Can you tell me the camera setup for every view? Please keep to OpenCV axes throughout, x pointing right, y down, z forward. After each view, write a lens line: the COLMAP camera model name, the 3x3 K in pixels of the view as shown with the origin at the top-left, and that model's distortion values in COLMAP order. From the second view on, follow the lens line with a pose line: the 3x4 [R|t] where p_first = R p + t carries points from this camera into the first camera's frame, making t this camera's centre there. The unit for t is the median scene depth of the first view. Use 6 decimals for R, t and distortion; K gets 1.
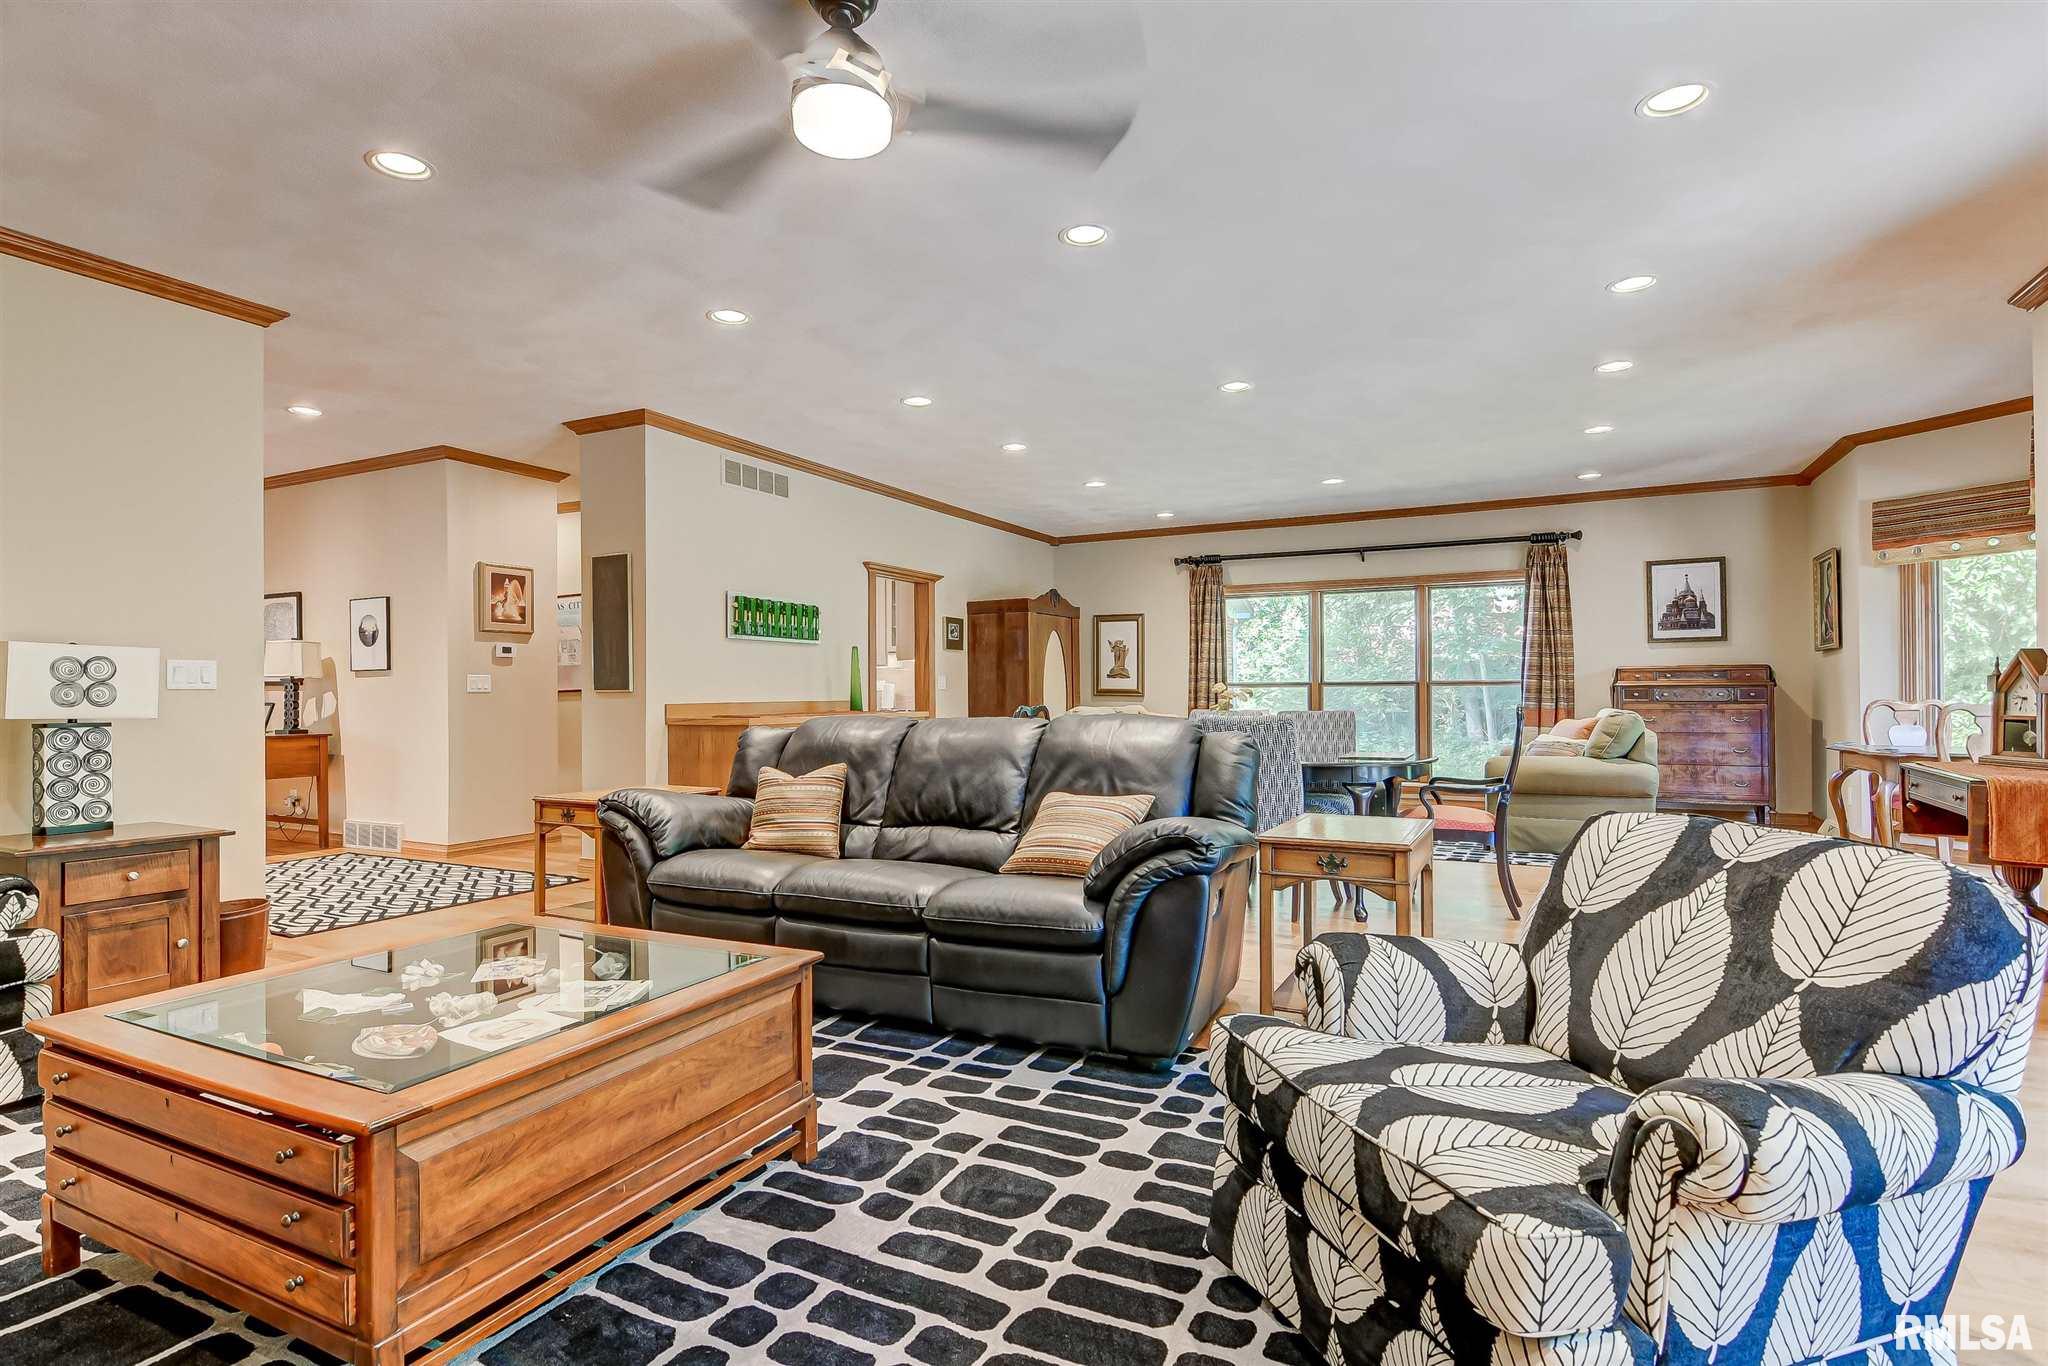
lens RADIAL K [[1021.6, 0, 998.6], [0, 1021.6, 680.9], [0, 0, 1]] dist [0.007145, -0.003477]
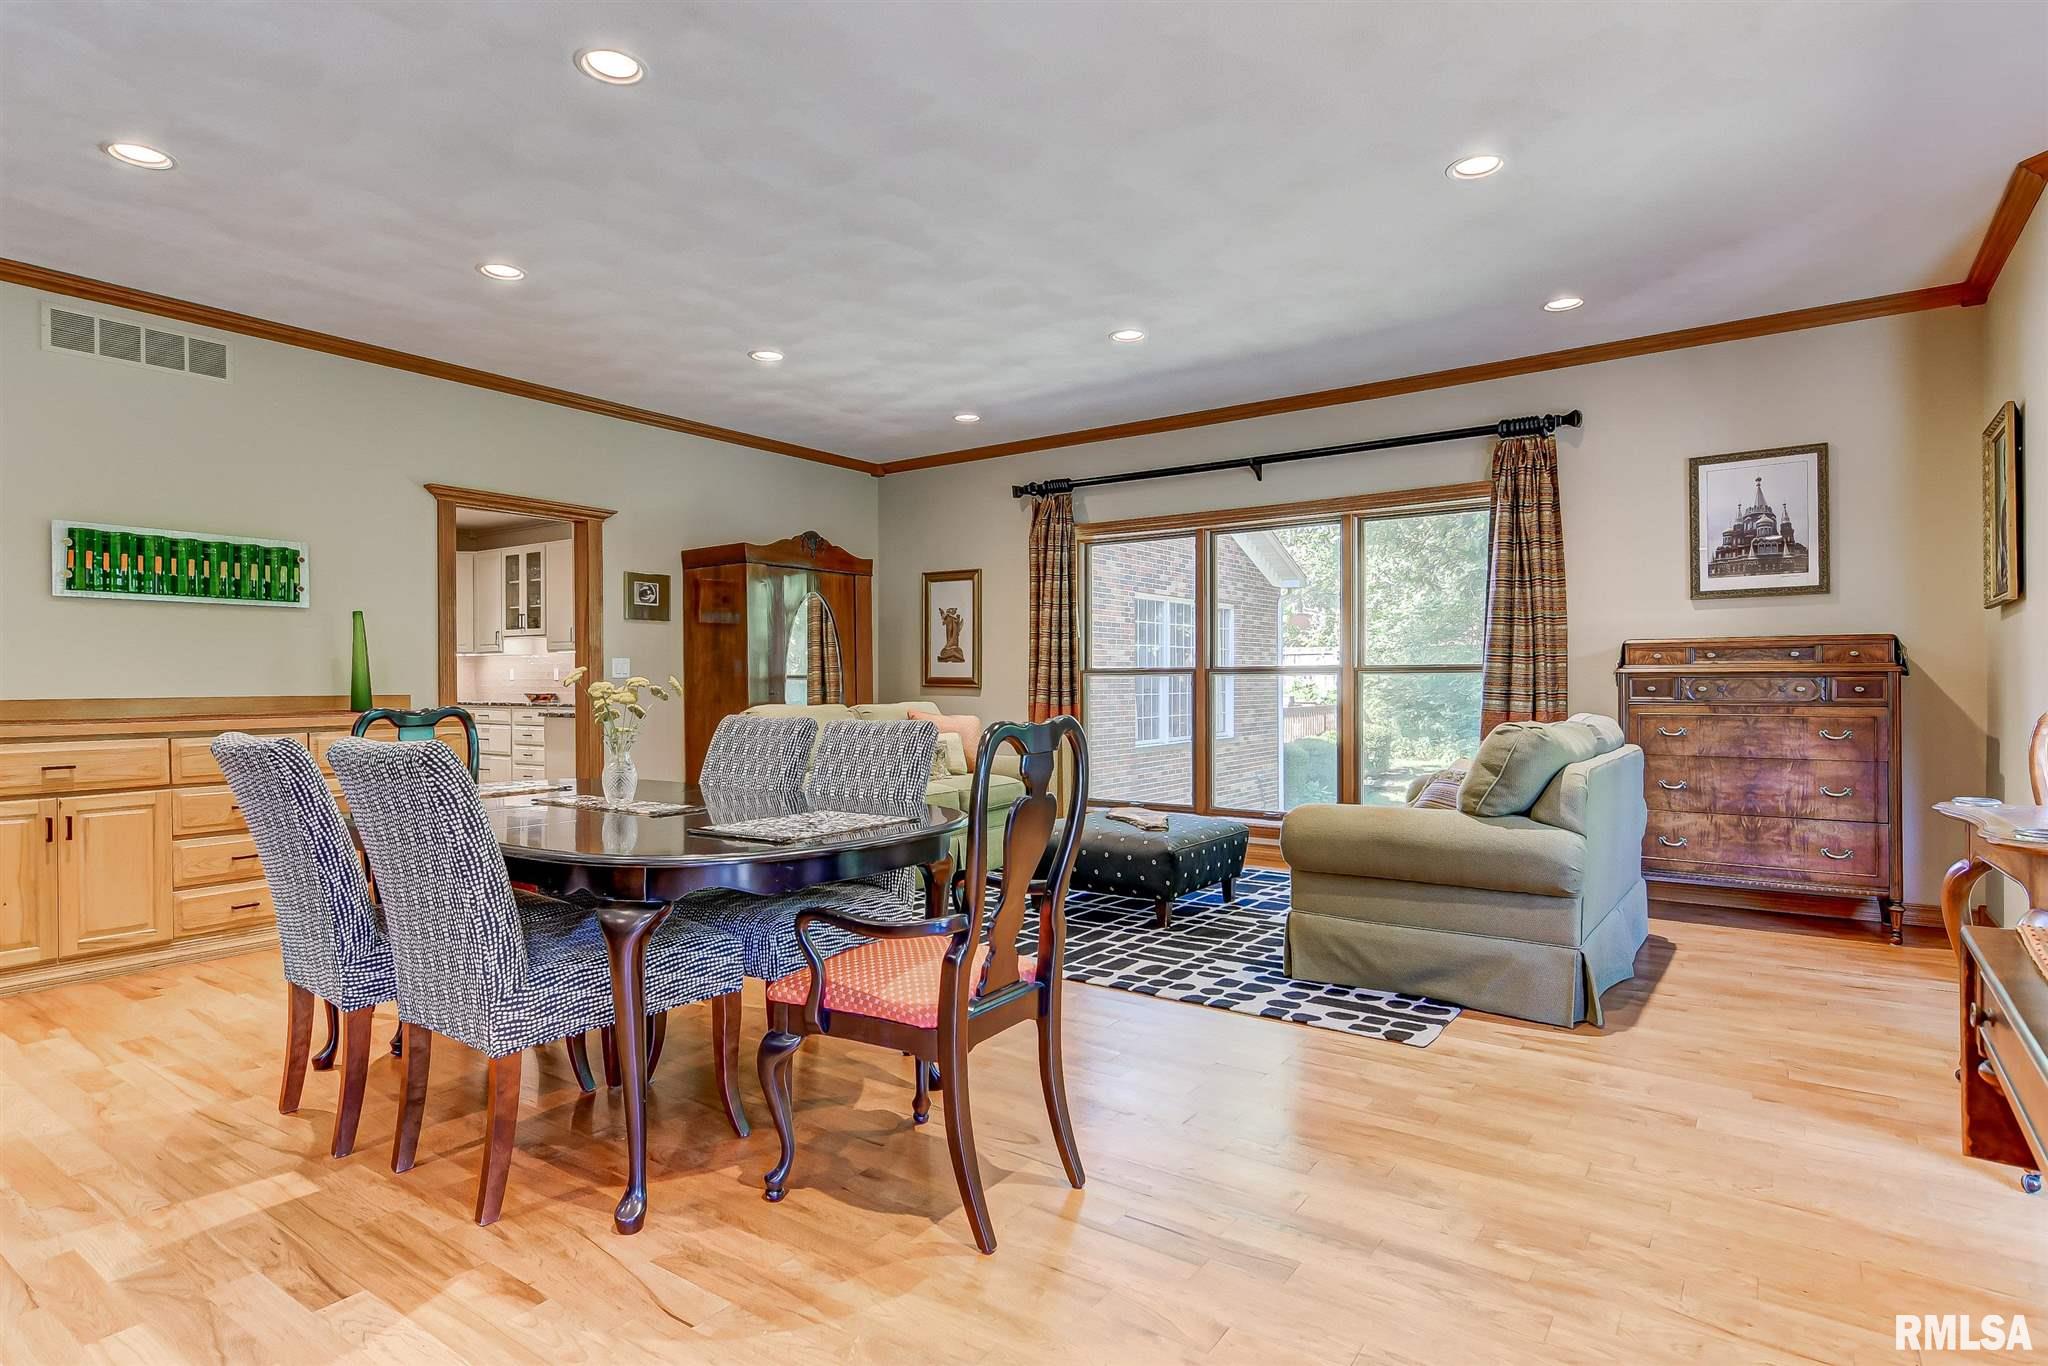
lens RADIAL K [[1072.3, 0, 1047.2], [0, 1072.3, 683.7], [0, 0, 1]] dist [0.002526, -0.001123]
pose [[0.991922, 0.002634, -0.126824, 0.357235], [-0.000743, 0.999888, 0.014951, 0.001809], [0.126849, -0.014736, 0.991813, 0.357905]]
